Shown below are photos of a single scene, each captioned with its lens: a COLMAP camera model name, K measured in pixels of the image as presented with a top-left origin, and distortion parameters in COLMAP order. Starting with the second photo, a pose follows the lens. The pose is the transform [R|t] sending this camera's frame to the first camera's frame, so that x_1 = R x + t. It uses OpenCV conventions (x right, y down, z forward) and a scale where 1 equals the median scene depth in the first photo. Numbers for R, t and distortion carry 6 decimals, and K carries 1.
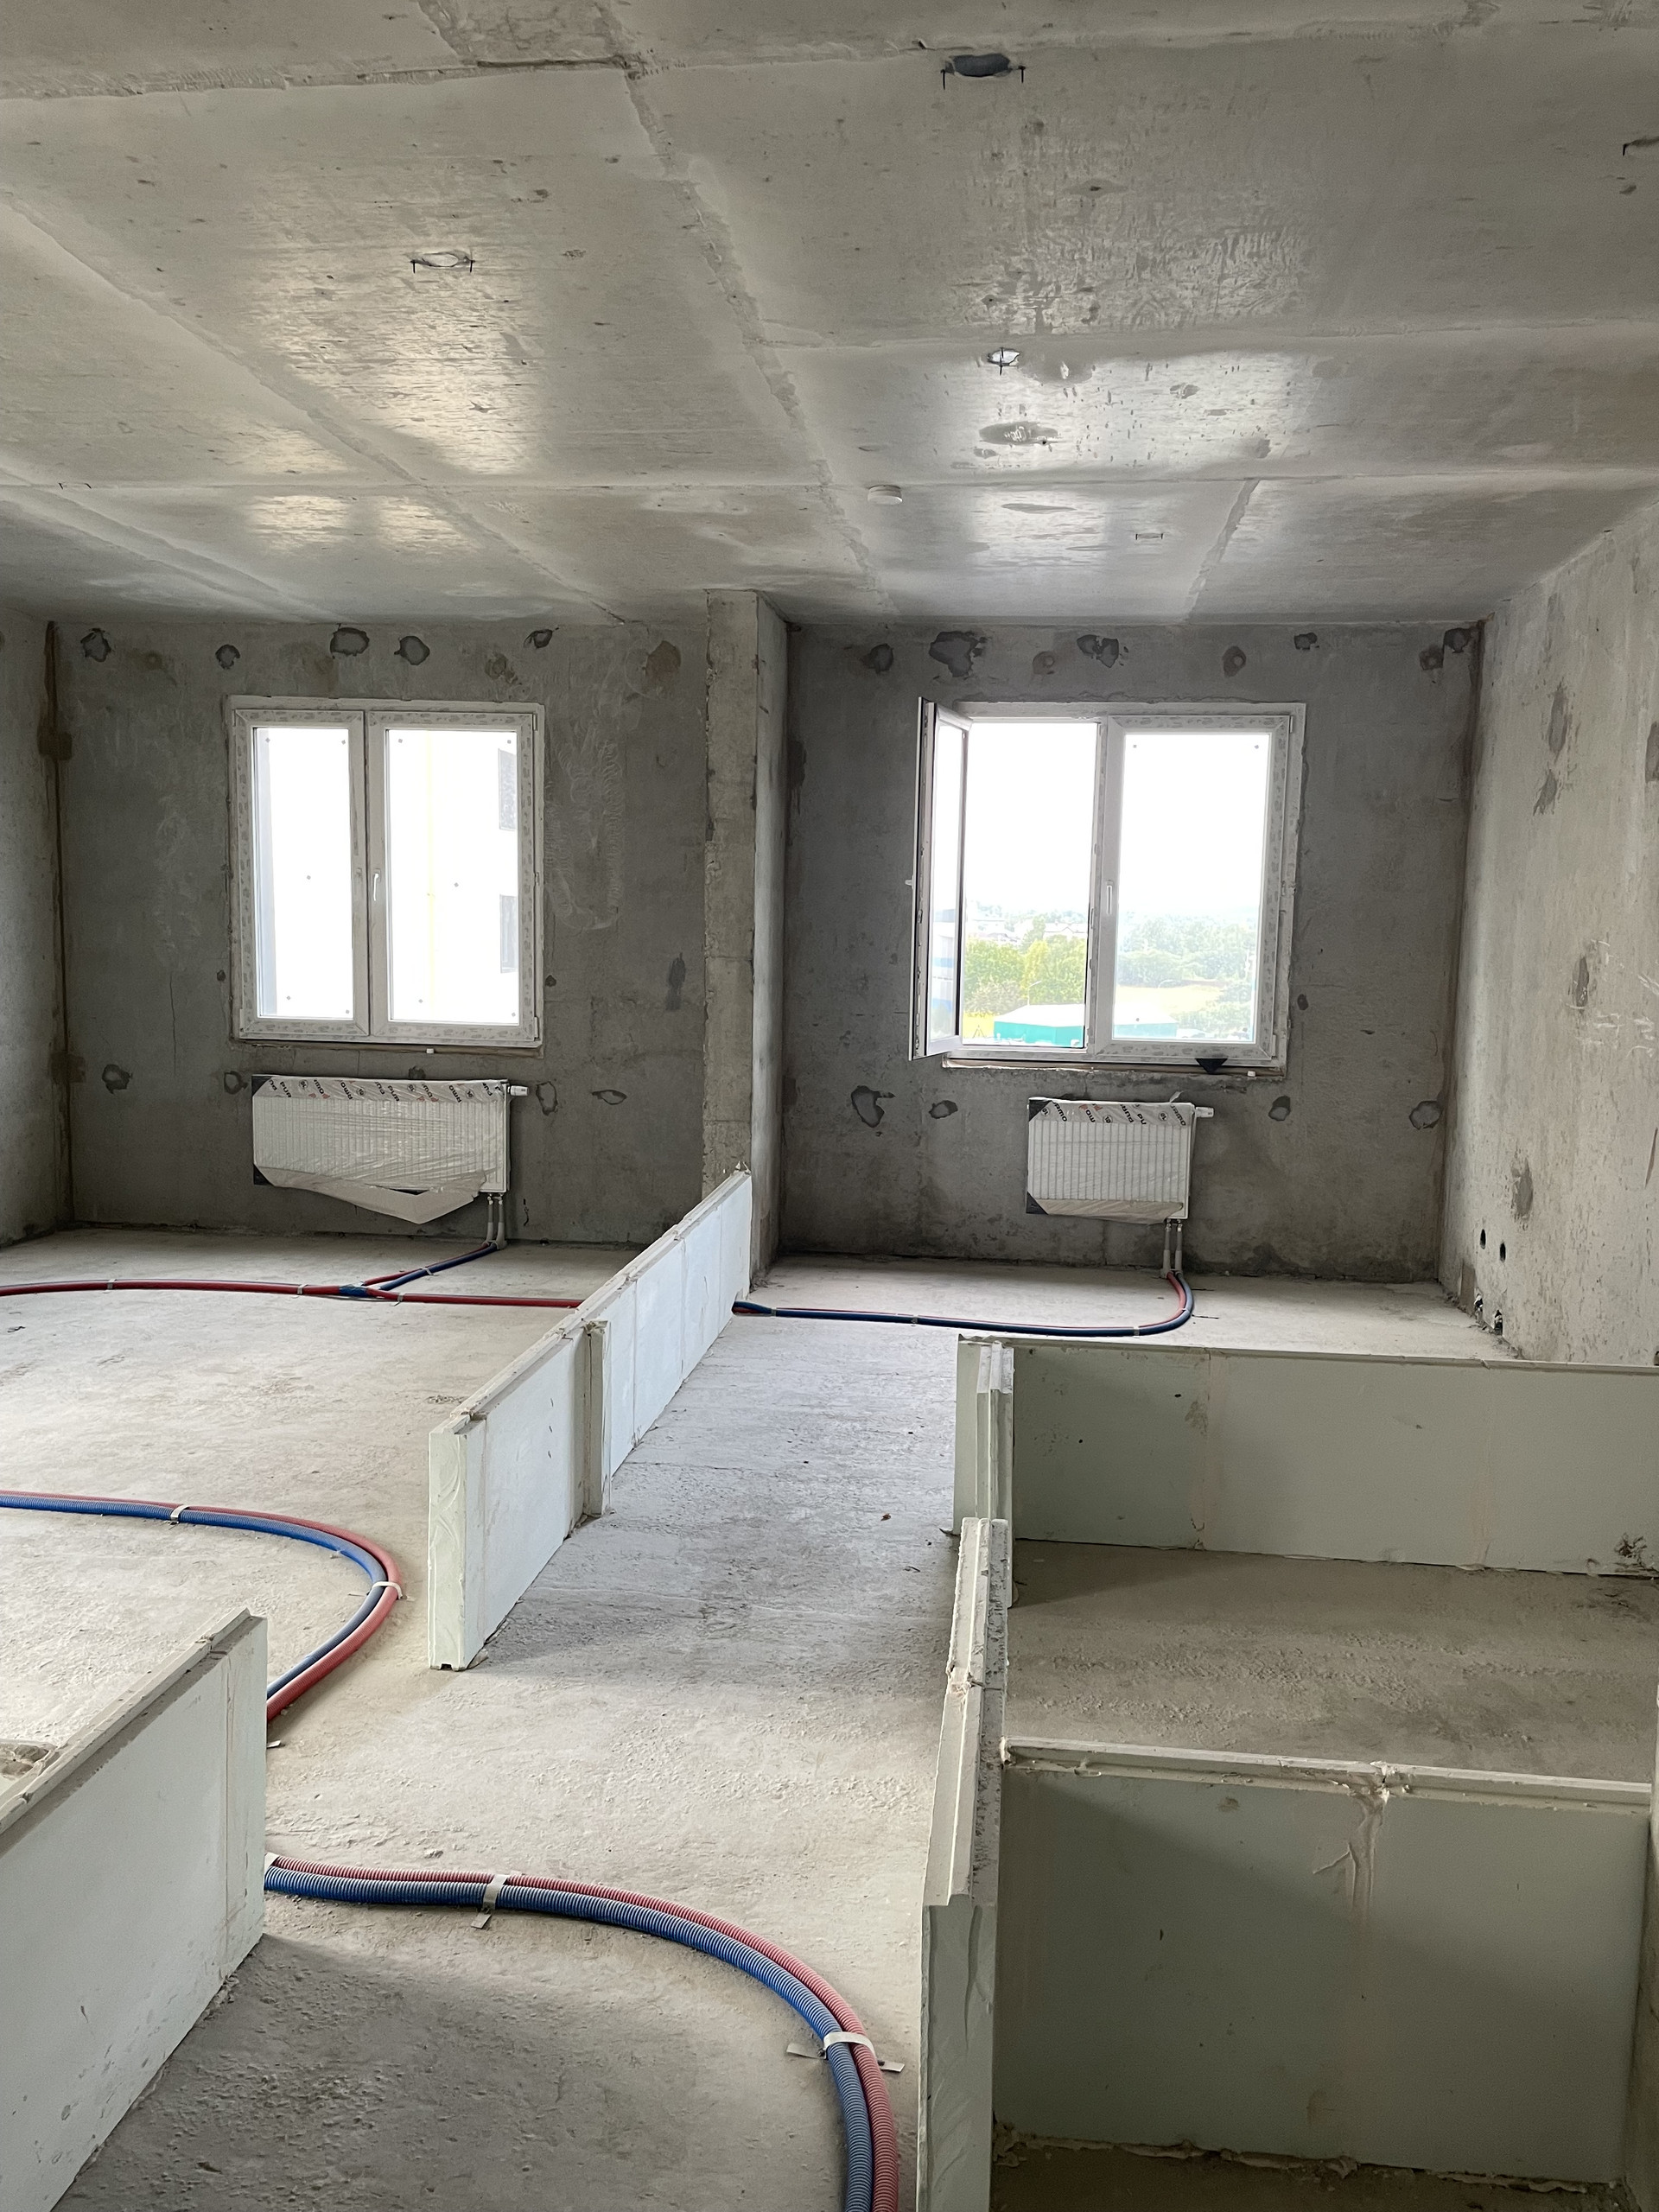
lens RADIAL K [[1672.3, 0, 846.0], [0, 1672.3, 1116.7], [0, 0, 1]] dist [0.080691, -0.105055]
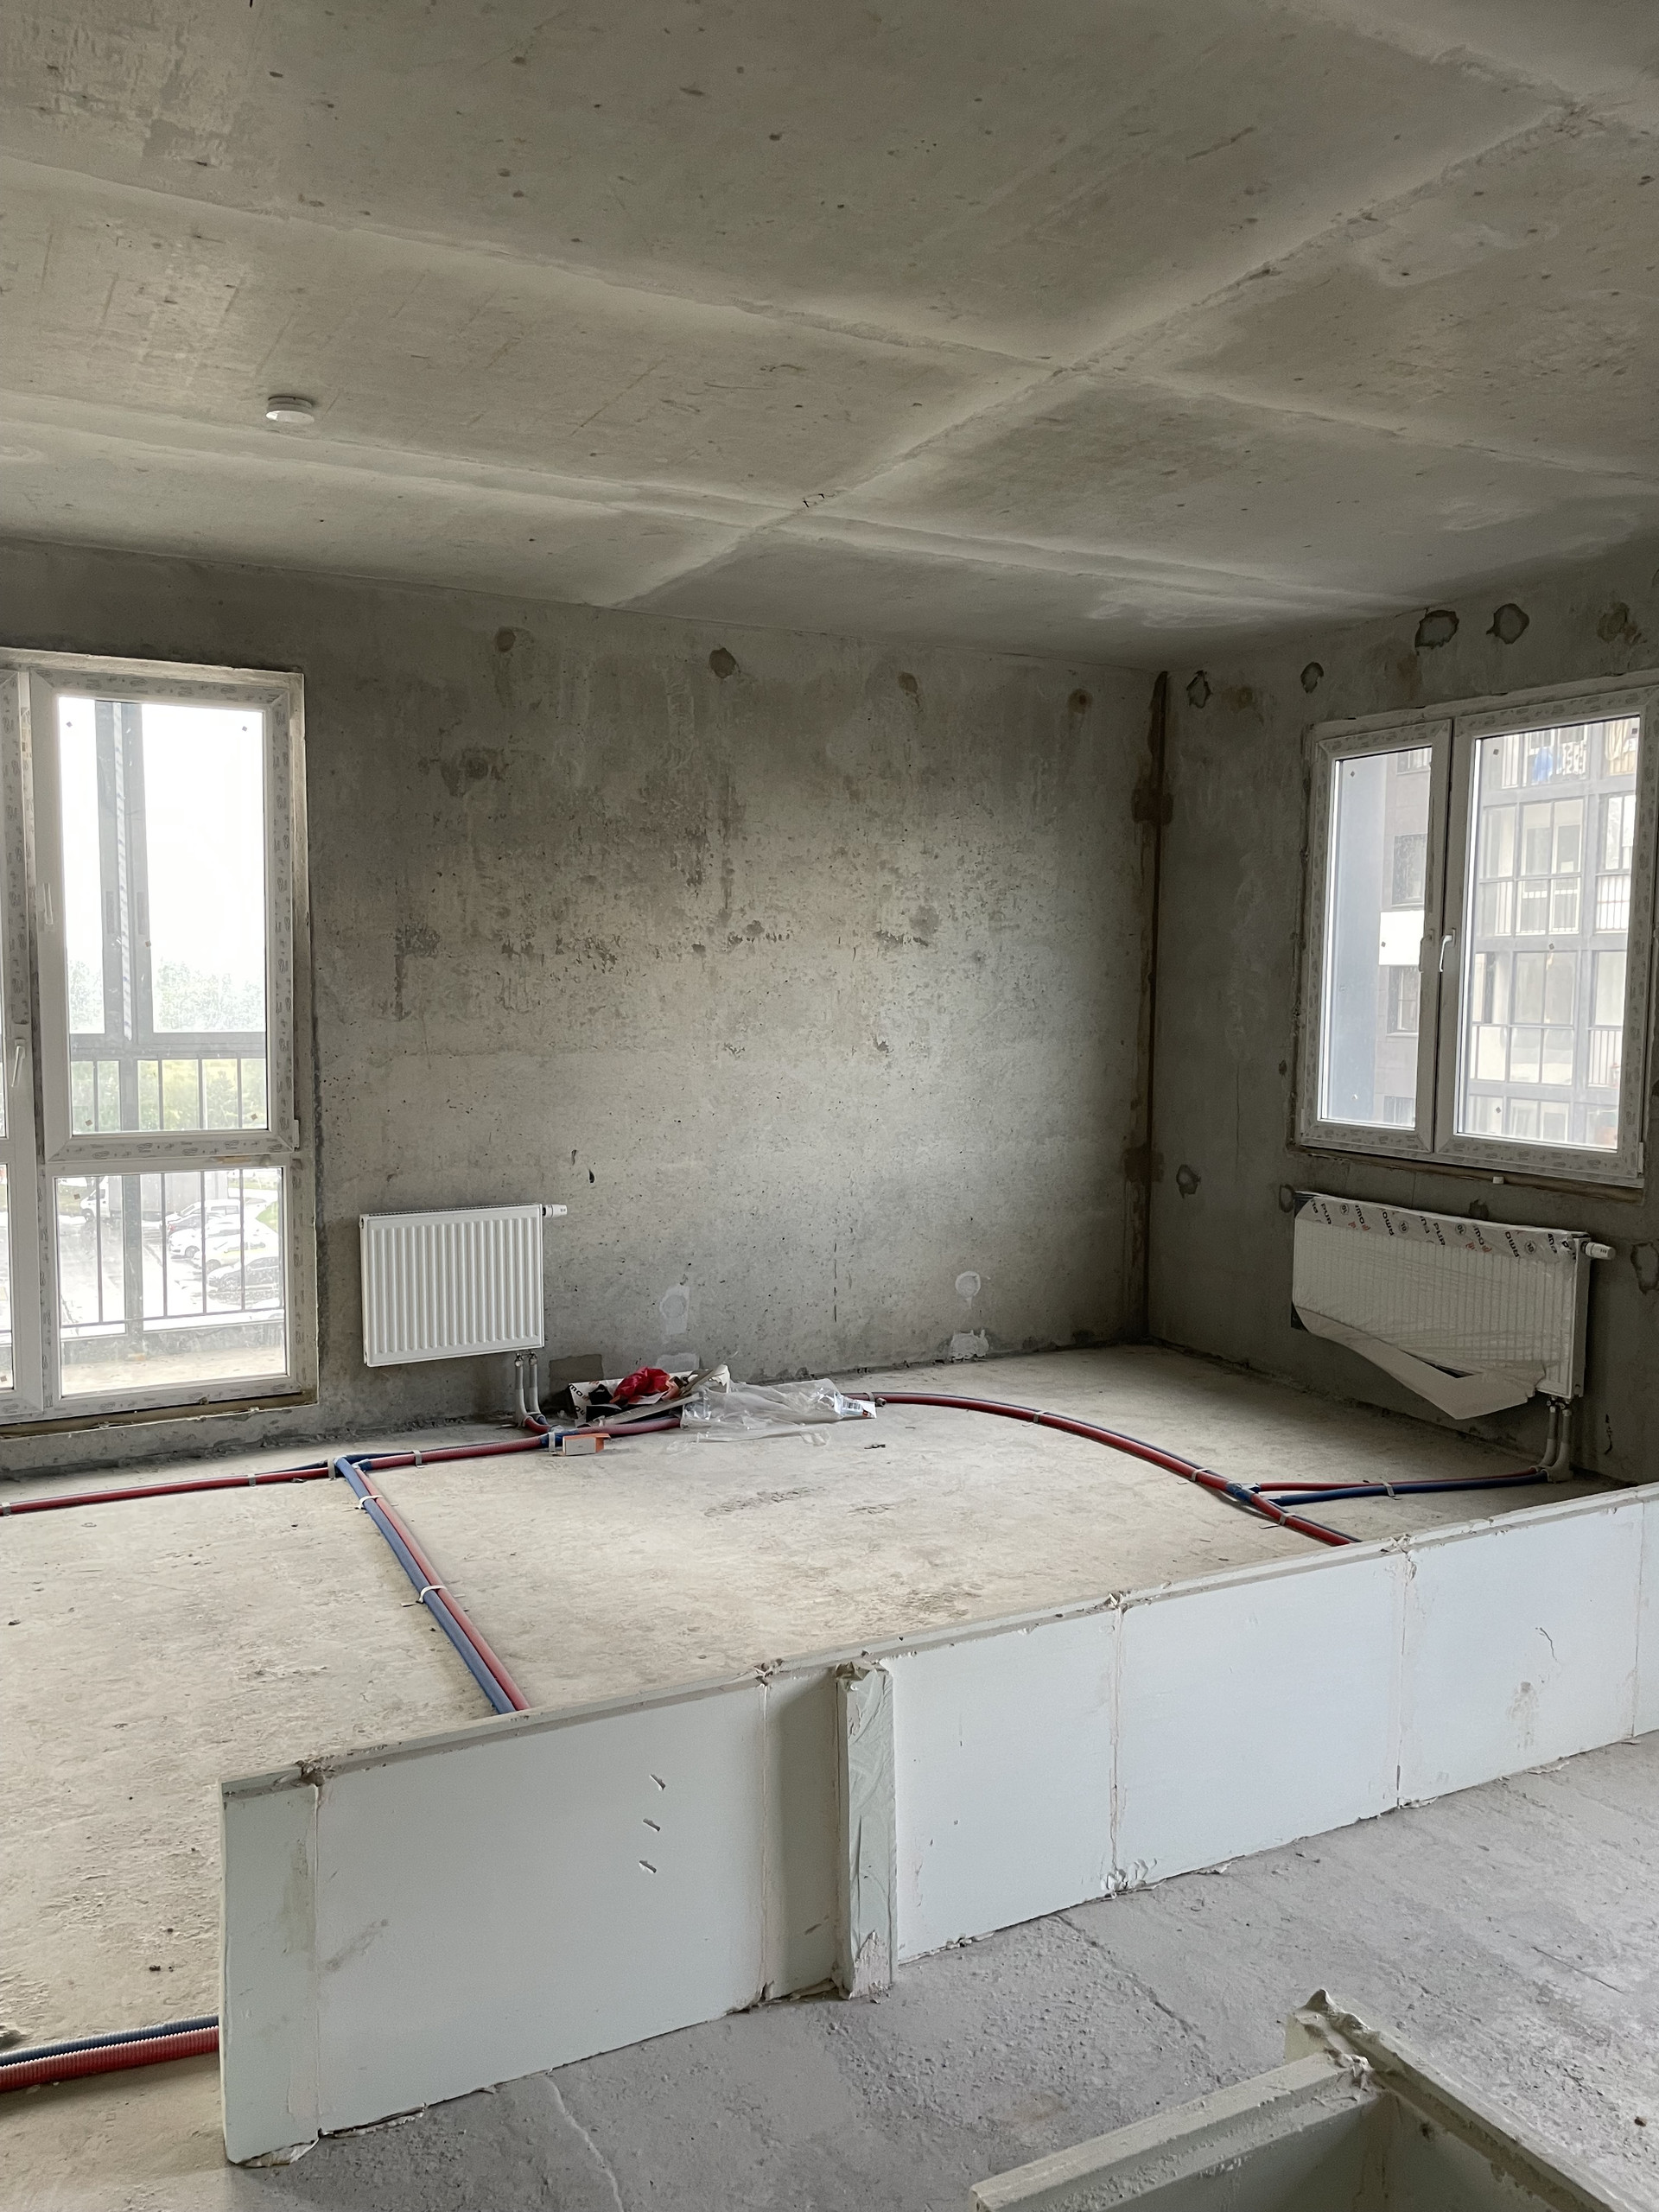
lens RADIAL K [[1672.3, 0, 832.2], [0, 1672.3, 1117.4], [0, 0, 1]] dist [0.080691, -0.105055]
pose [[0.560053, 0.054280, -0.826677, 0.186280], [-0.095857, 0.995395, 0.000418, -0.039262], [0.822893, 0.079008, 0.562677, 0.367637]]
